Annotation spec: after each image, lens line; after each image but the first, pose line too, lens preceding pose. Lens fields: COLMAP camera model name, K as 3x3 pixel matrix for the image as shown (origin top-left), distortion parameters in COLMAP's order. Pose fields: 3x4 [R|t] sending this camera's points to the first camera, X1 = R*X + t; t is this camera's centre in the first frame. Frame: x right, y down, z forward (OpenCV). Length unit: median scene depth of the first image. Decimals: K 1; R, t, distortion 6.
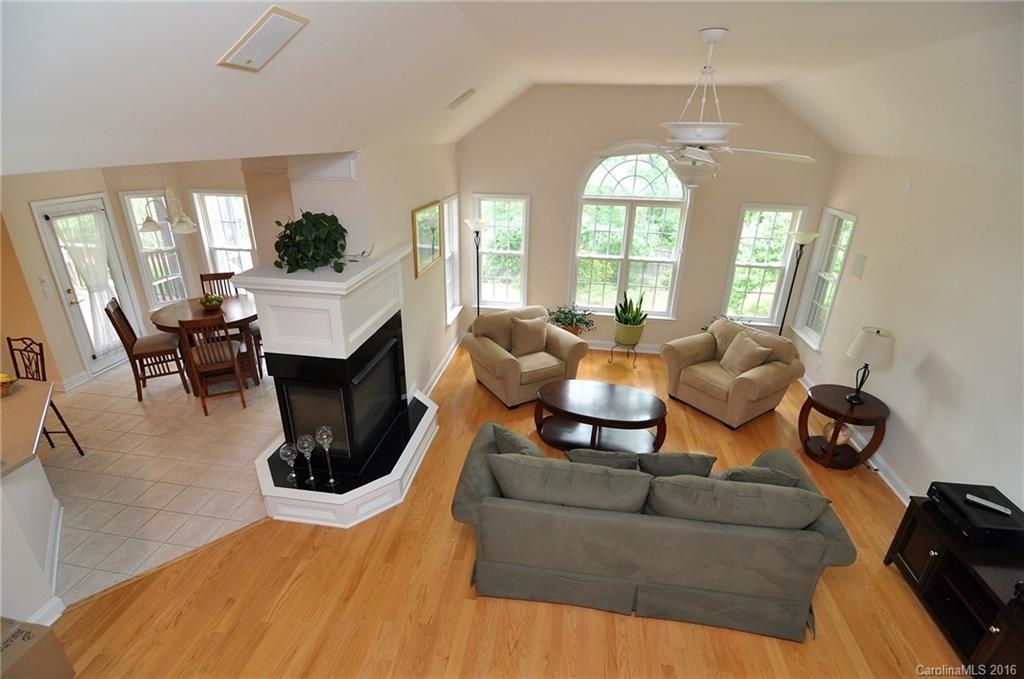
lens RADIAL K [[489.2, 0, 508.1], [0, 489.2, 342.3], [0, 0, 1]] dist [-0.001449, -0.011465]
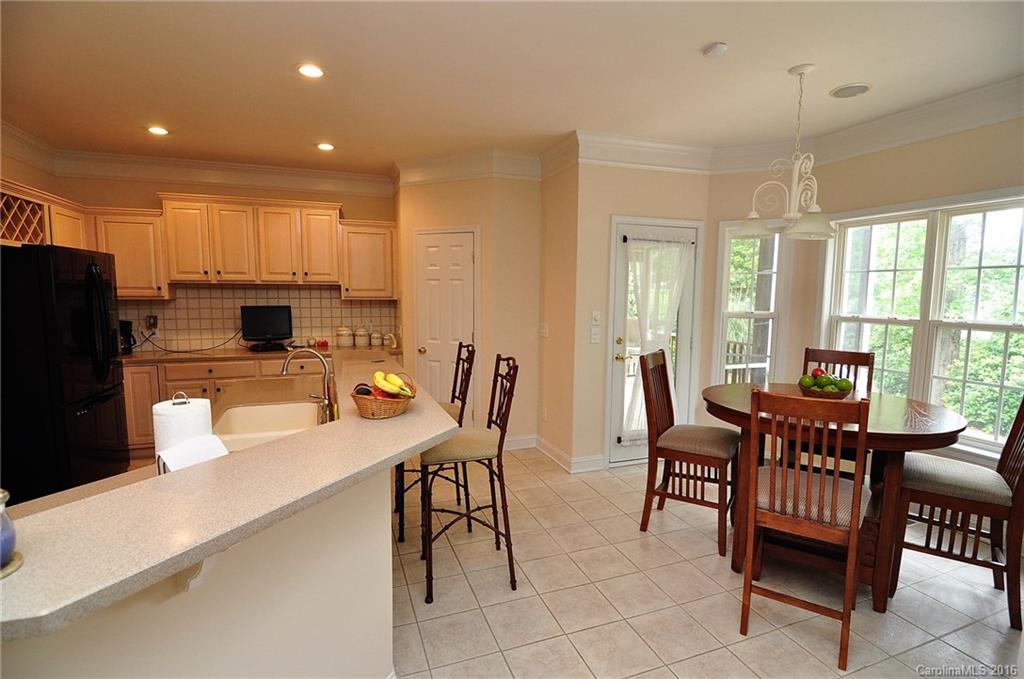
lens RADIAL K [[489.2, 0, 508.1], [0, 489.2, 342.3], [0, 0, 1]] dist [-0.001449, -0.011465]
pose [[0.477943, 0.077769, -0.874942, -0.342740], [-0.343196, 0.933432, -0.104505, 0.028805], [0.808571, 0.350224, 0.472817, 0.514377]]
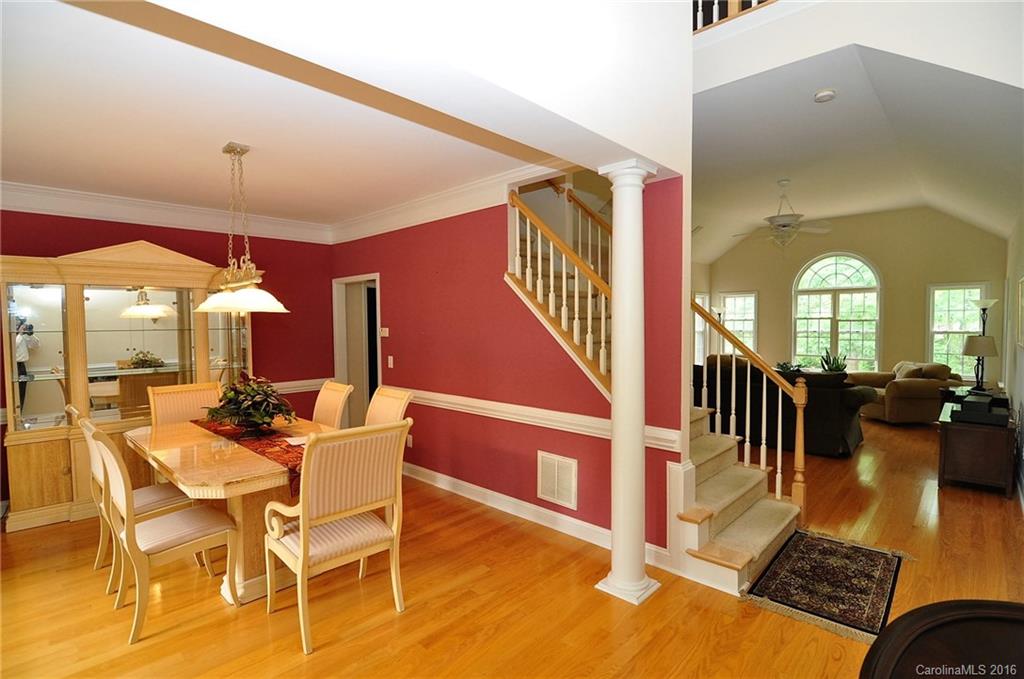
lens RADIAL K [[489.2, 0, 508.1], [0, 489.2, 342.3], [0, 0, 1]] dist [-0.001449, -0.011465]
pose [[0.813823, -0.000291, -0.581112, 0.336224], [-0.205751, 0.935077, -0.288614, 0.514222], [0.543468, 0.354445, 0.760927, -0.614861]]
